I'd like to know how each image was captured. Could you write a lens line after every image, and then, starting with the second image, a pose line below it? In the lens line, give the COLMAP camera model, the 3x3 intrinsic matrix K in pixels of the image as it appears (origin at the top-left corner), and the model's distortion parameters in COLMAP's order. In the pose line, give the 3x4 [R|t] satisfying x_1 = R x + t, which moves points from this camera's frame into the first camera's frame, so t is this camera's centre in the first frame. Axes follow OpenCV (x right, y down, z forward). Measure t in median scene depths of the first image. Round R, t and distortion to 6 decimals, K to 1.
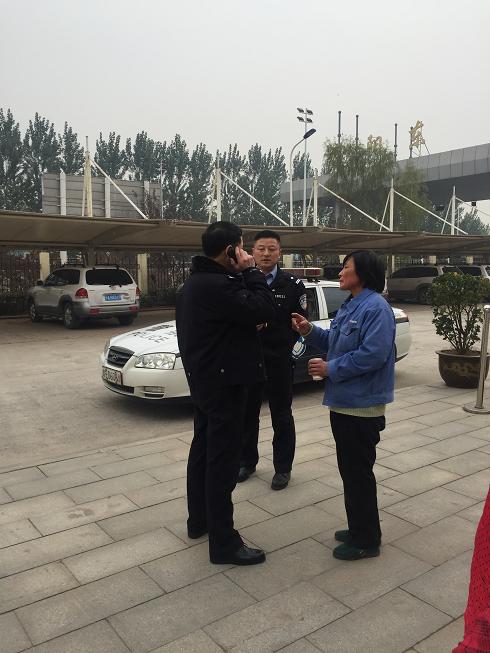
lens RADIAL K [[553.0, 0, 247.3], [0, 553.0, 326.5], [0, 0, 1]] dist [0.049342, -0.019495]
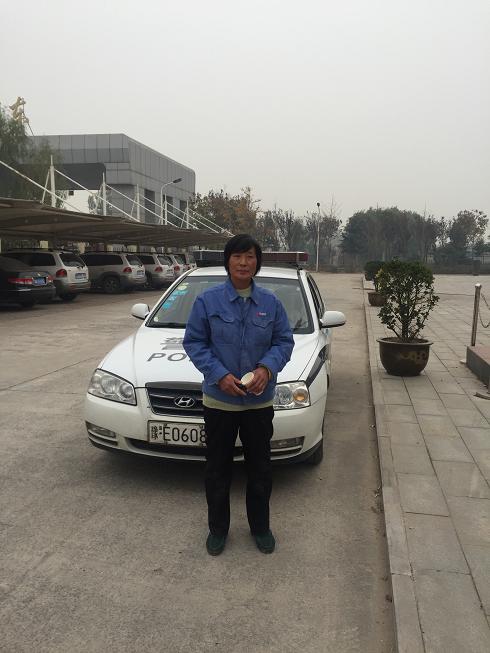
lens RADIAL K [[553.0, 0, 241.7], [0, 553.0, 323.5], [0, 0, 1]] dist [0.049342, -0.019495]
pose [[0.745903, -0.065766, 0.662800, -0.127654], [0.055451, 0.997790, 0.036601, -0.009397], [-0.663742, 0.009452, 0.747902, 0.119688]]
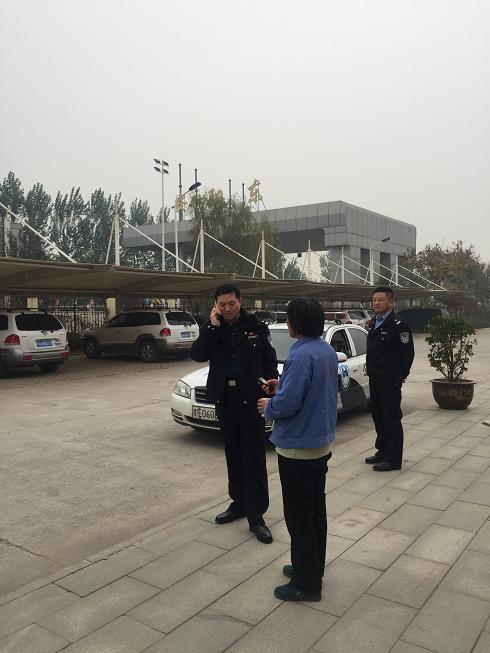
lens RADIAL K [[553.0, 0, 245.4], [0, 553.0, 326.4], [0, 0, 1]] dist [0.049342, -0.019495]
pose [[0.950482, -0.010018, 0.310618, -0.112822], [0.034665, 0.996661, -0.073928, 0.000686], [-0.308841, 0.081034, 0.947655, -0.008515]]
